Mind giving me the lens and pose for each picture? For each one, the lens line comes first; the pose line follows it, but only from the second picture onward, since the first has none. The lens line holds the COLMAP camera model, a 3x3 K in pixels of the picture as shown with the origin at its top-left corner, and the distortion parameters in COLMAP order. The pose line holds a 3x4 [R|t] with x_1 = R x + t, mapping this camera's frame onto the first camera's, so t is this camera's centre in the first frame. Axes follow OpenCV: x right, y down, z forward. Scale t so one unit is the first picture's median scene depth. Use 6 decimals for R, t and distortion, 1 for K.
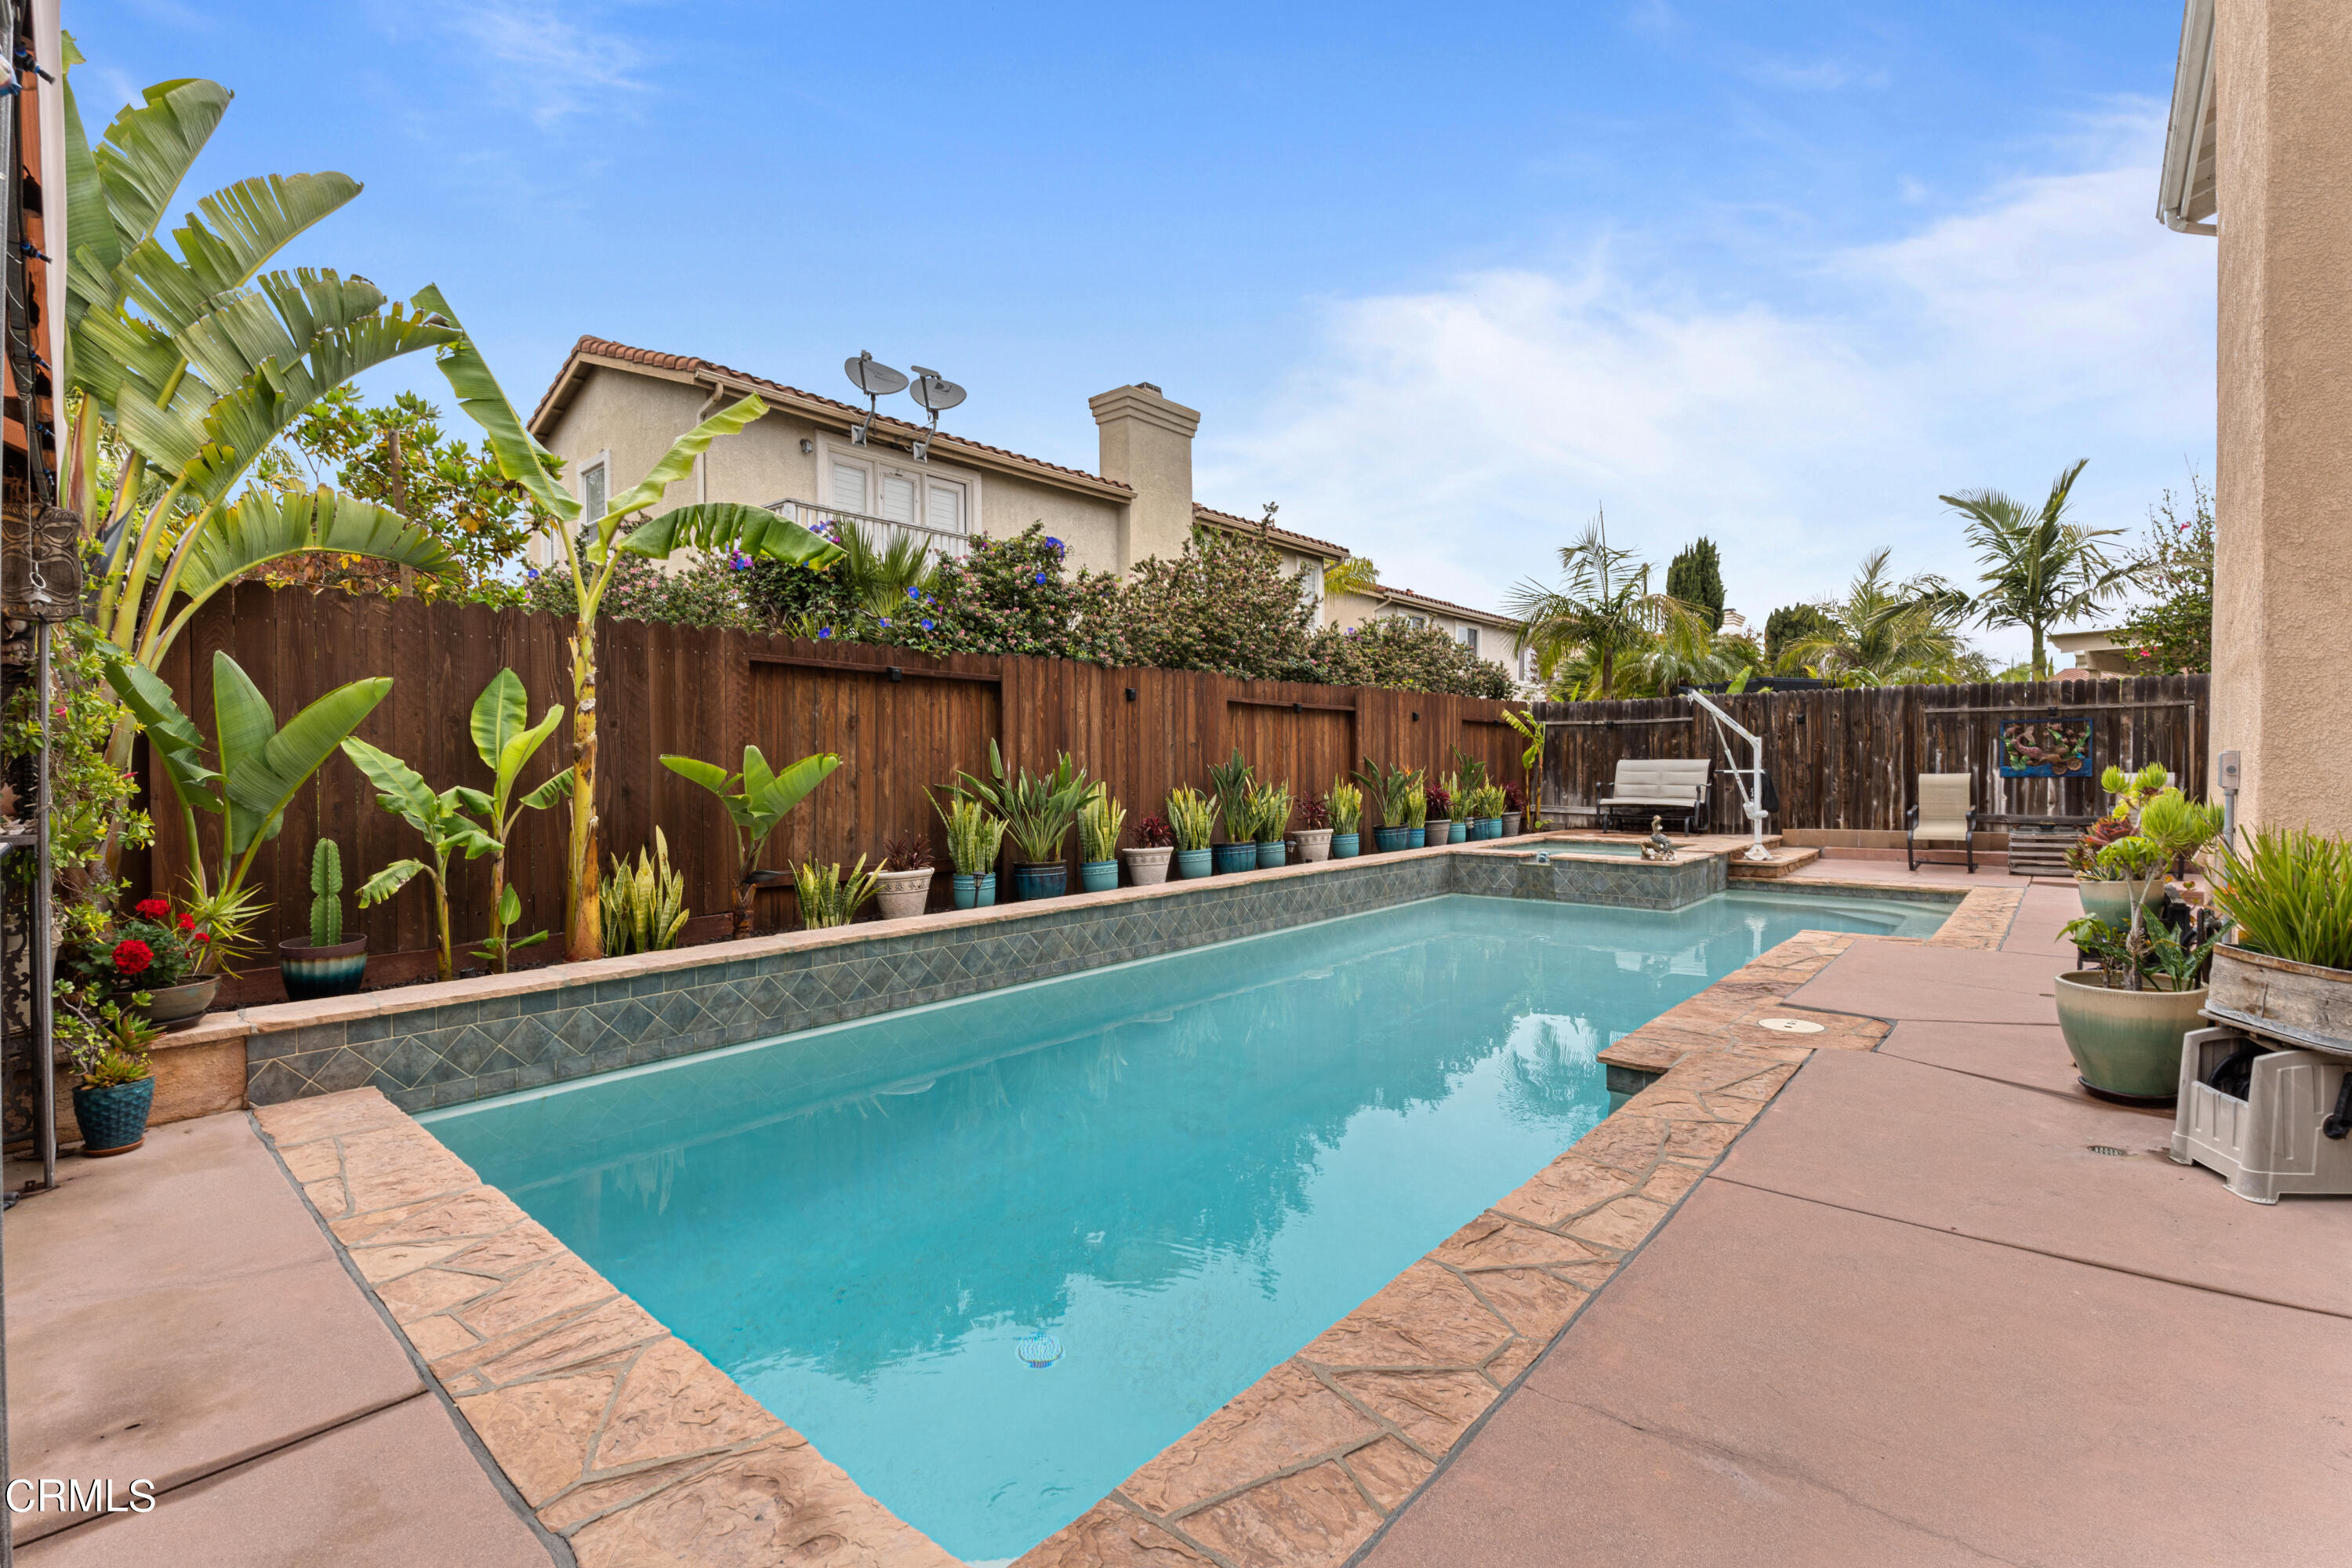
lens RADIAL K [[1045.7, 0, 1176.0], [0, 1045.7, 783.2], [0, 0, 1]] dist [-0.006093, -0.002294]
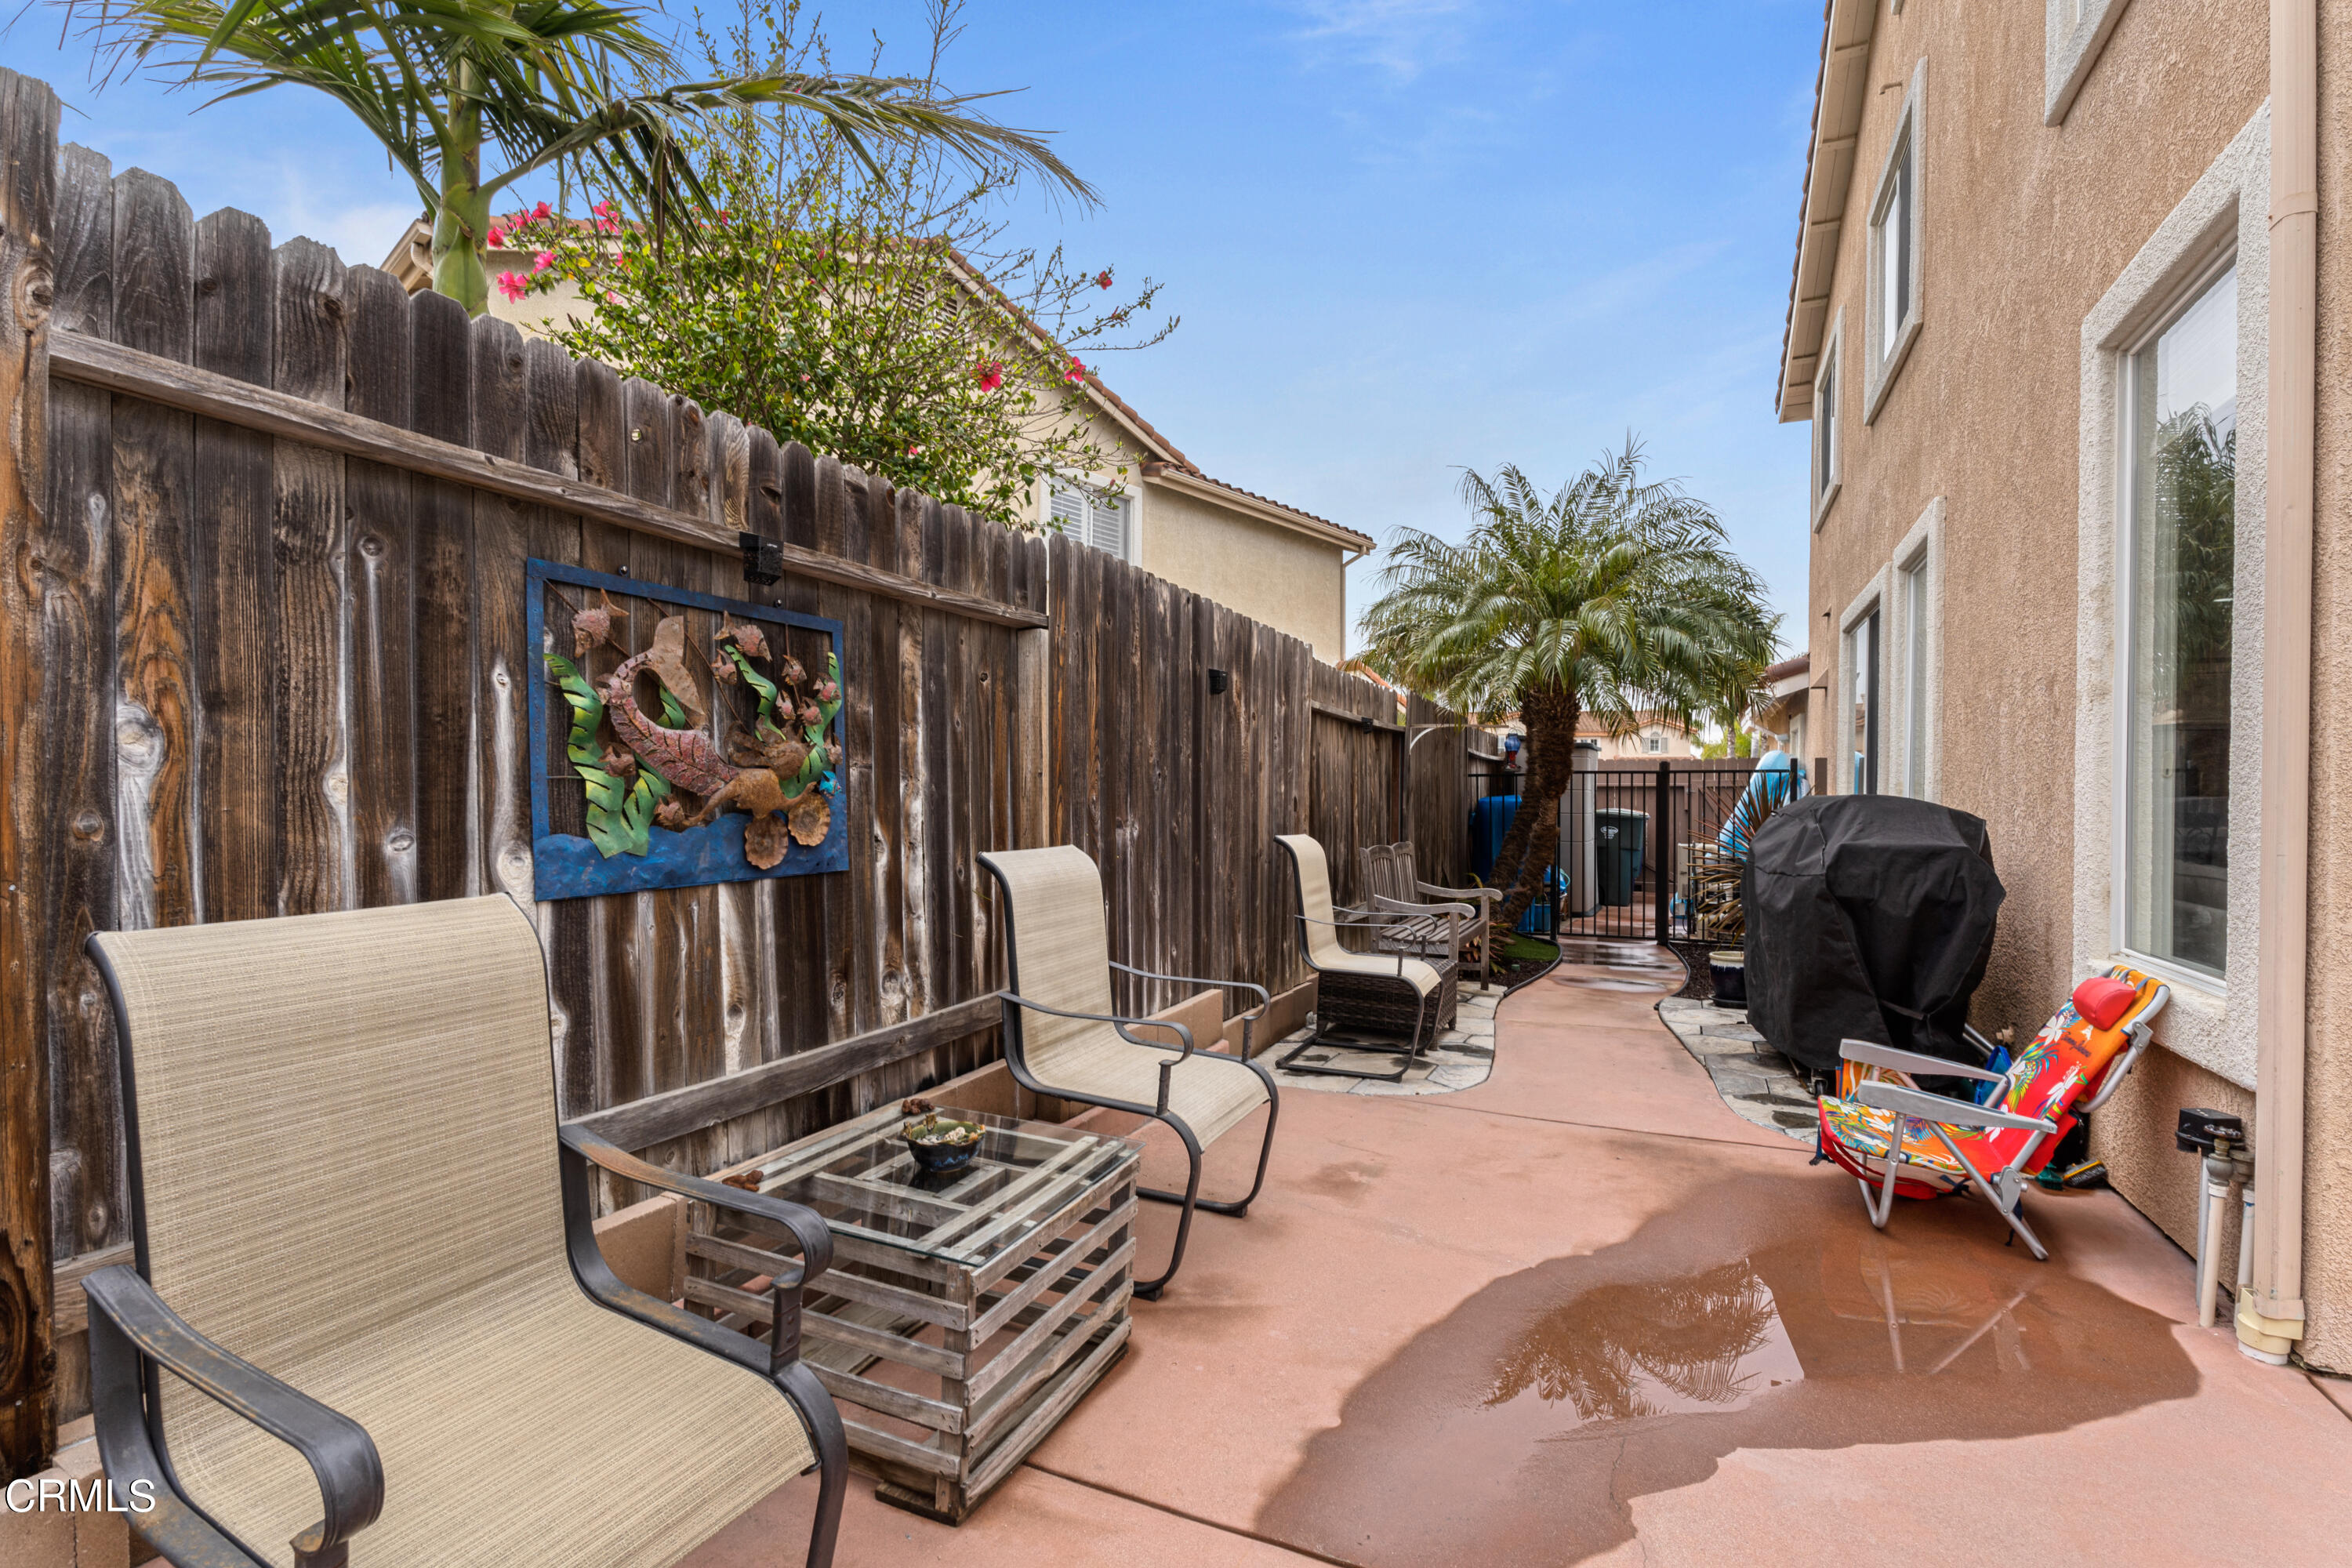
lens RADIAL K [[1045.7, 0, 1172.6], [0, 1045.7, 802.4], [0, 0, 1]] dist [-0.006093, -0.002294]
pose [[-0.249767, -0.002018, 0.968304, 0.624785], [0.022552, 0.999714, 0.007900, -0.020919], [-0.968043, 0.023810, -0.249650, 0.970238]]
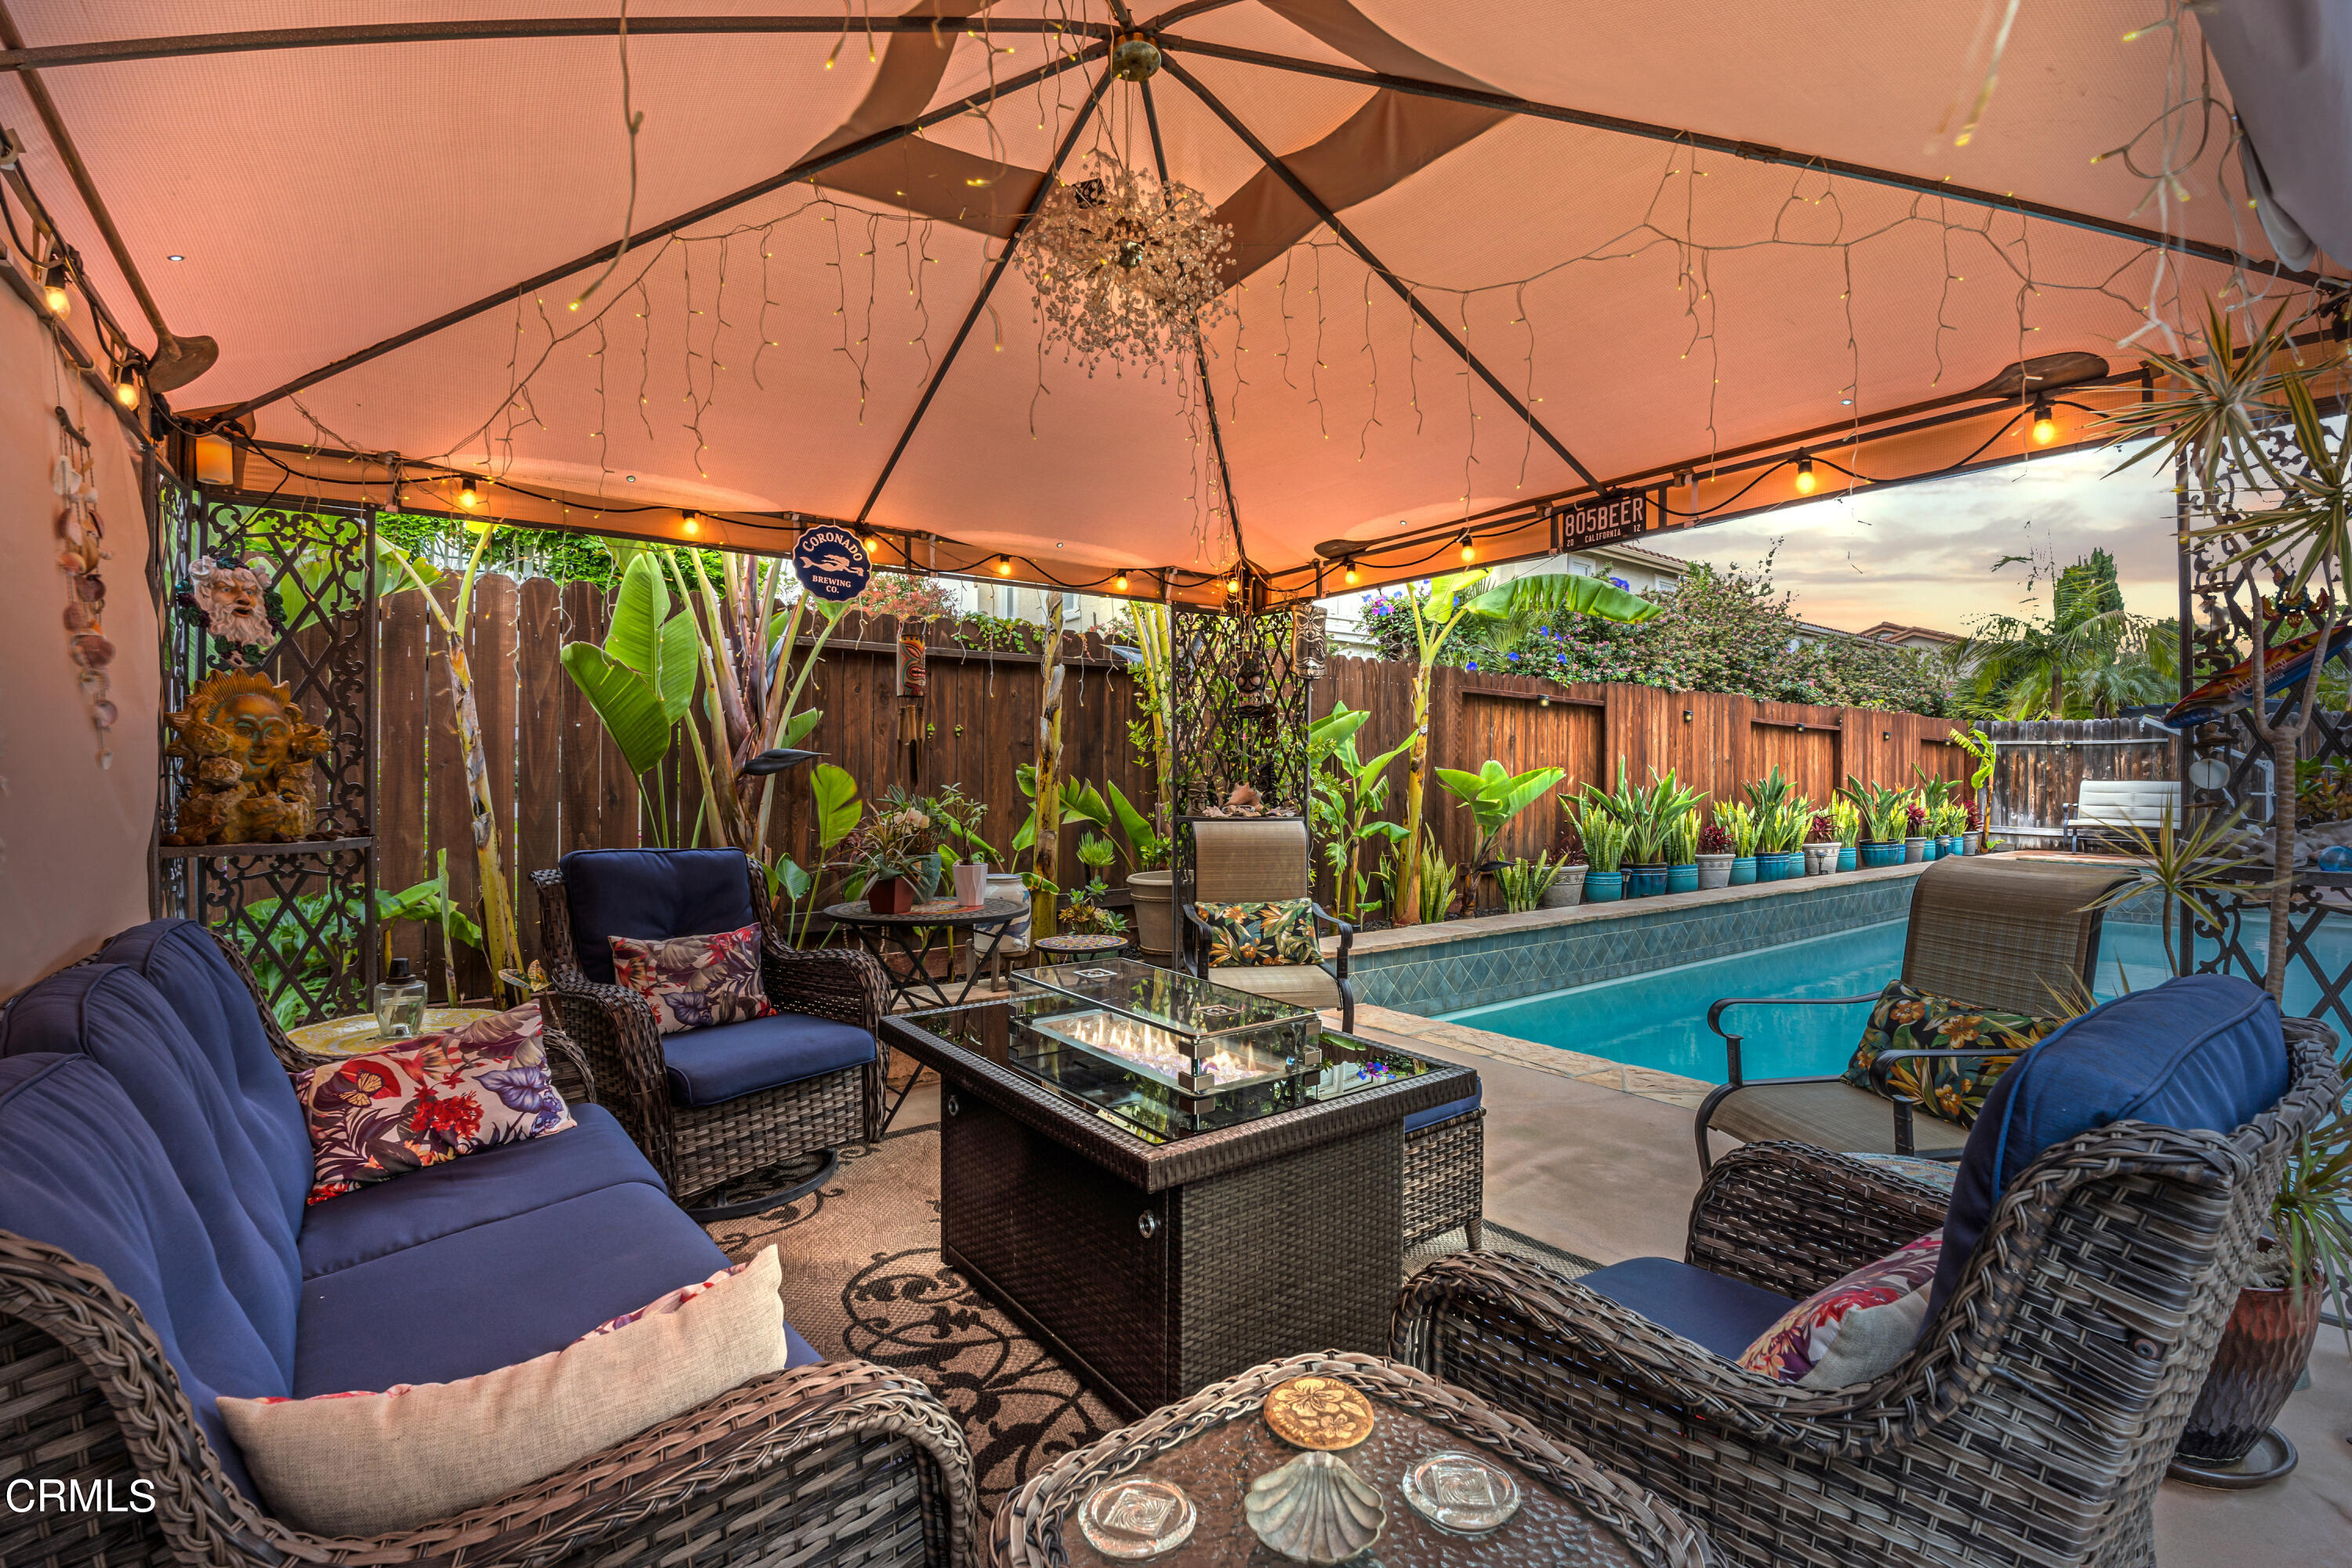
lens RADIAL K [[1045.7, 0, 1193.7], [0, 1045.7, 777.6], [0, 0, 1]] dist [-0.006093, -0.002294]
pose [[0.981367, 0.013772, -0.191650, -0.268953], [-0.016924, 0.999747, -0.014819, 0.004502], [0.191397, 0.017787, 0.981352, -0.150480]]
